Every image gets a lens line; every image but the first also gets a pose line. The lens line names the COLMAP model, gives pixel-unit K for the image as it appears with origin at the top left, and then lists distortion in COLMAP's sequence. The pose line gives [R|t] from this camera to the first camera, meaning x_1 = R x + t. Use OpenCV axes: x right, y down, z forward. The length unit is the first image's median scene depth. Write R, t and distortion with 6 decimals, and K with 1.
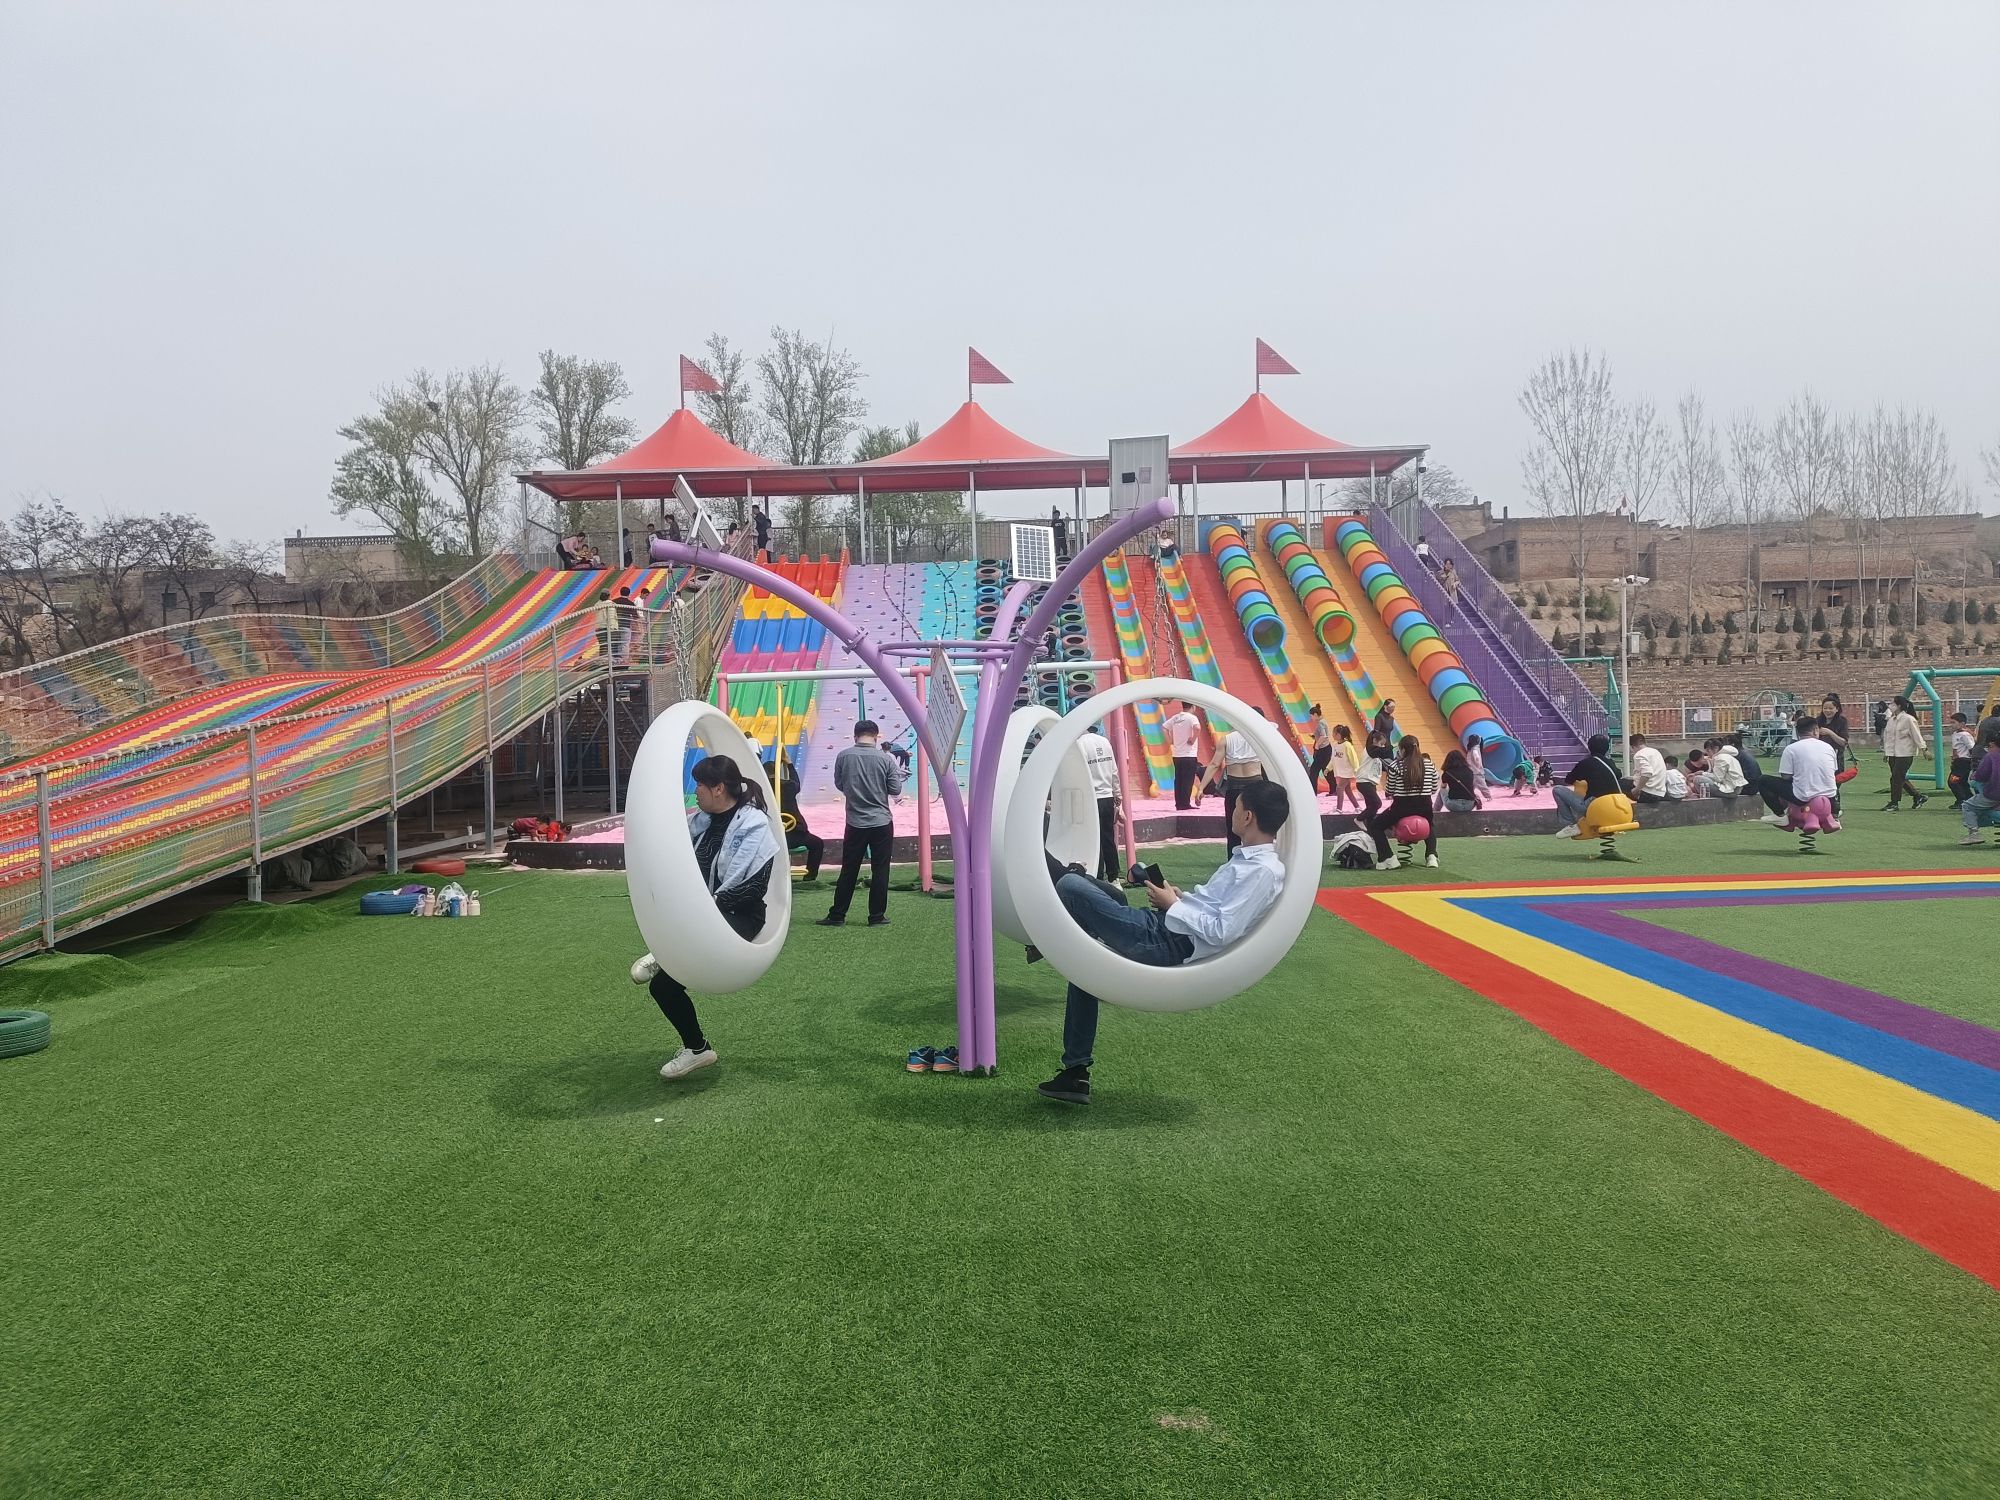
lens RADIAL K [[1433.5, 0, 1000.0], [0, 1433.5, 750.0], [0, 0, 1]] dist [0.035126, -0.002969]
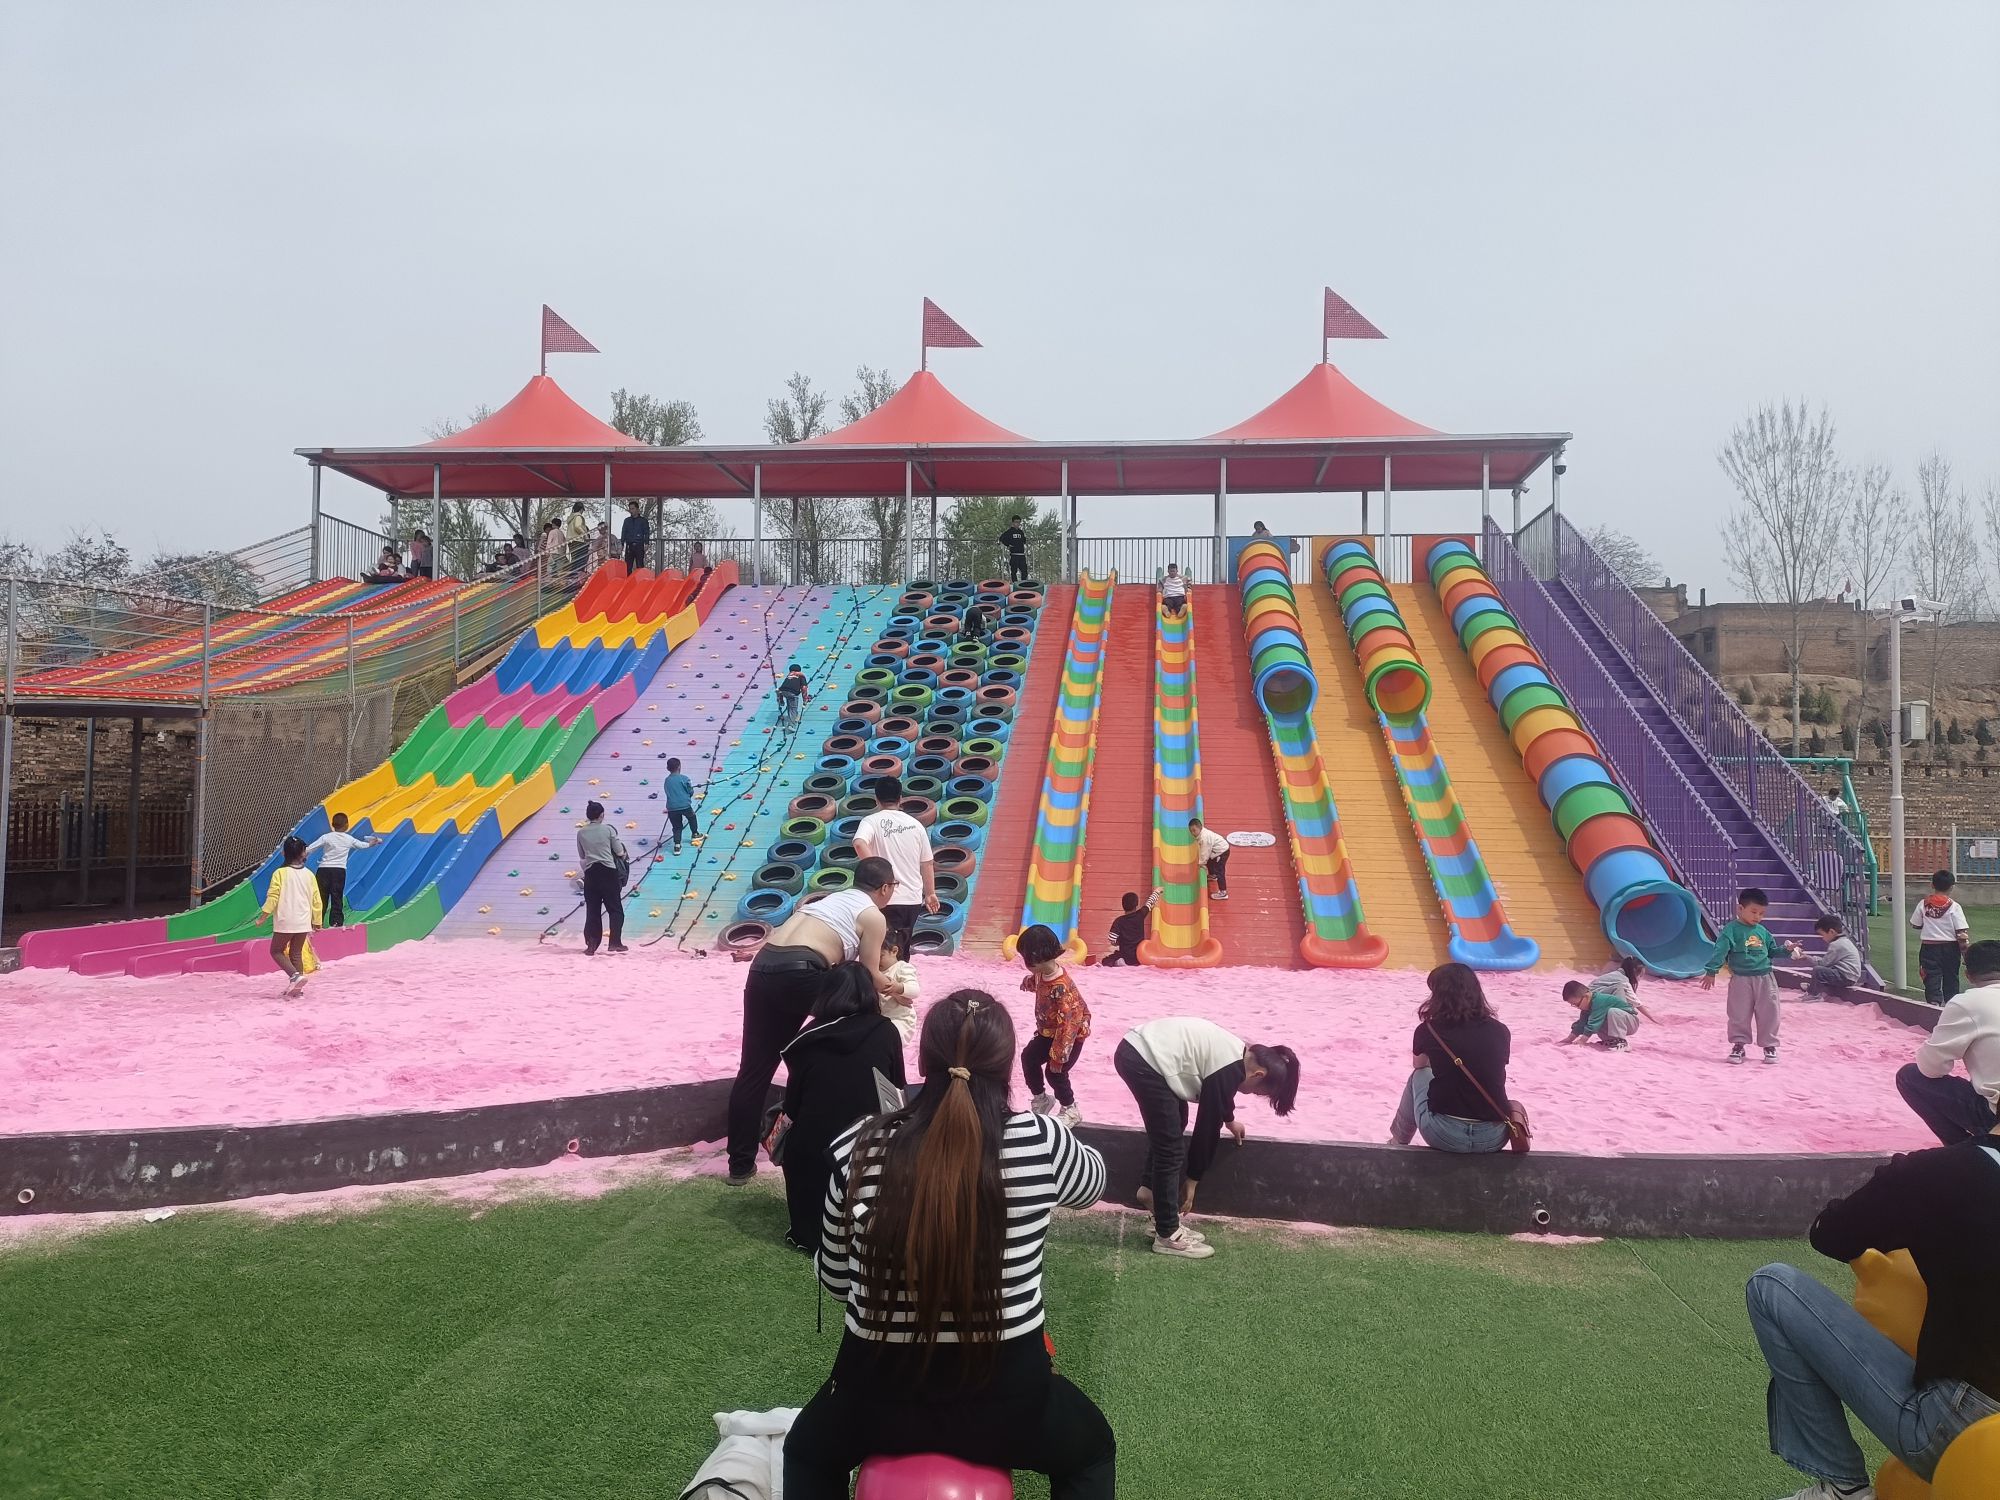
lens RADIAL K [[1425.1, 0, 999.2], [0, 1425.1, 731.7], [0, 0, 1]] dist [-0.005914, 0.001323]
pose [[0.991364, 0.039401, -0.125084, 0.052871], [-0.048375, 0.996406, -0.069534, -0.005188], [0.121894, 0.074985, 0.989707, 0.137551]]
